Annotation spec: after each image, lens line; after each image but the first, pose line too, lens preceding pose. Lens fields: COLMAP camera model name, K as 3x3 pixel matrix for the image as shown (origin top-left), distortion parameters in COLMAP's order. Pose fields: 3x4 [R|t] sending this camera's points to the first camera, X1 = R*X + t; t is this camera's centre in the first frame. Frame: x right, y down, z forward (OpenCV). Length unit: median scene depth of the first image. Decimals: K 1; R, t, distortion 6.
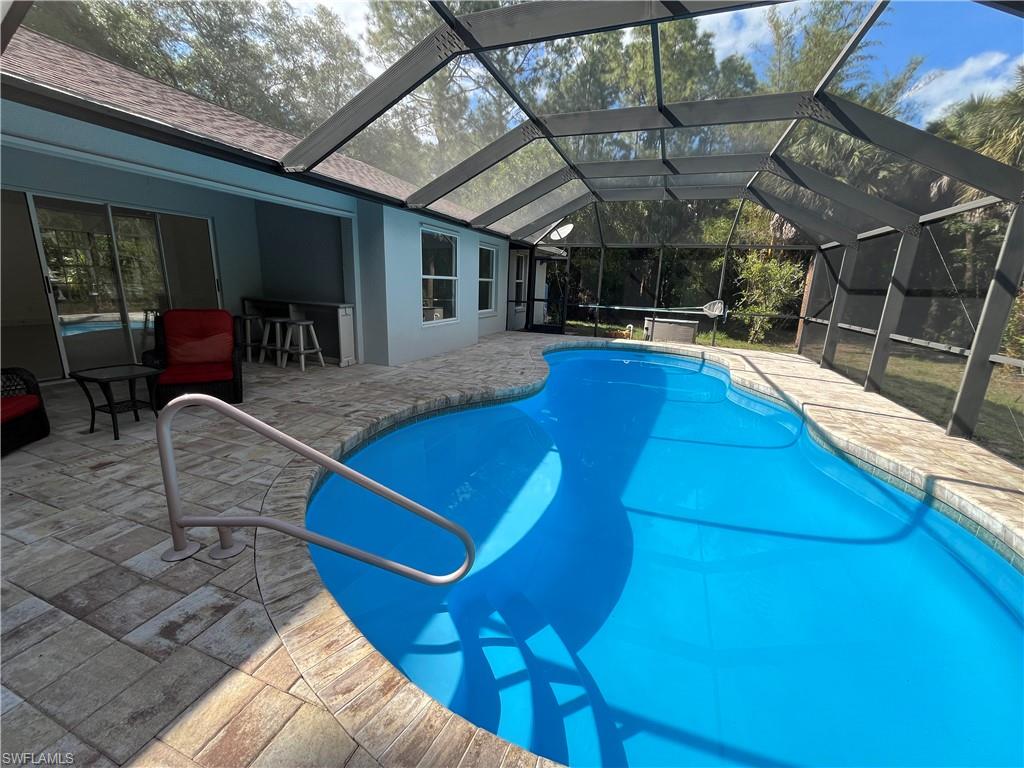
lens RADIAL K [[417.0, 0, 512.0], [0, 417.0, 384.0], [0, 0, 1]] dist [-0.002343, 0.000309]
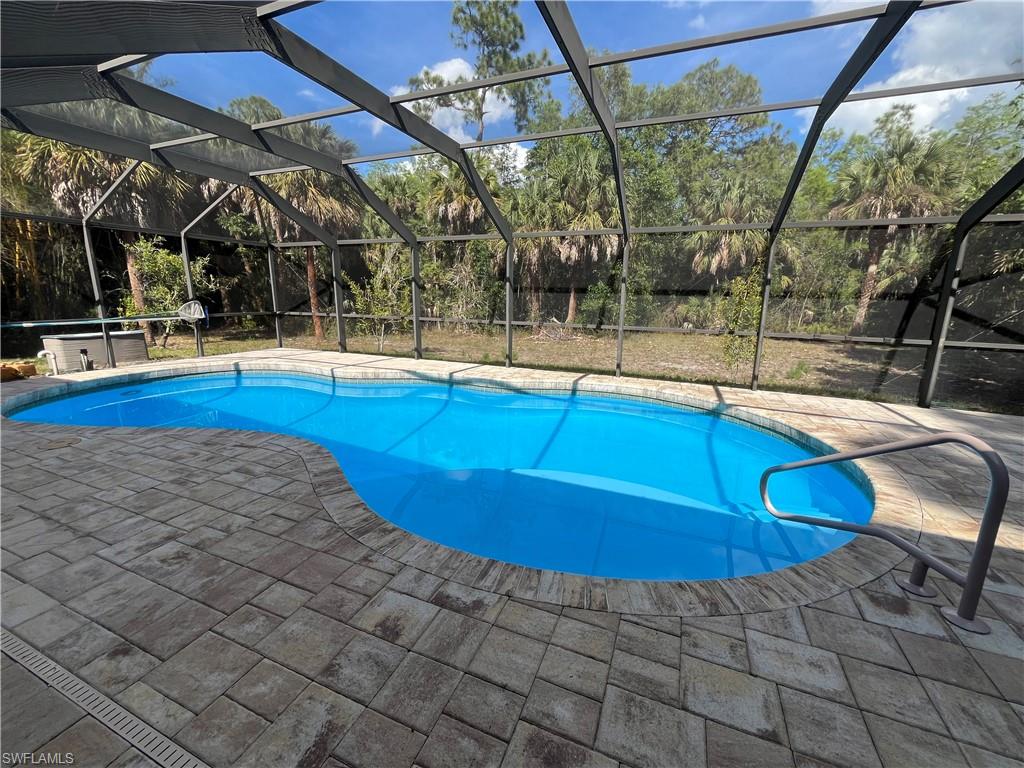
lens RADIAL K [[417.0, 0, 512.0], [0, 417.0, 384.0], [0, 0, 1]] dist [-0.002343, 0.000309]
pose [[0.034763, -0.252154, 0.967062, -0.512089], [0.223571, 0.945086, 0.238387, -0.166234], [-0.974068, 0.207920, 0.089228, 0.576765]]
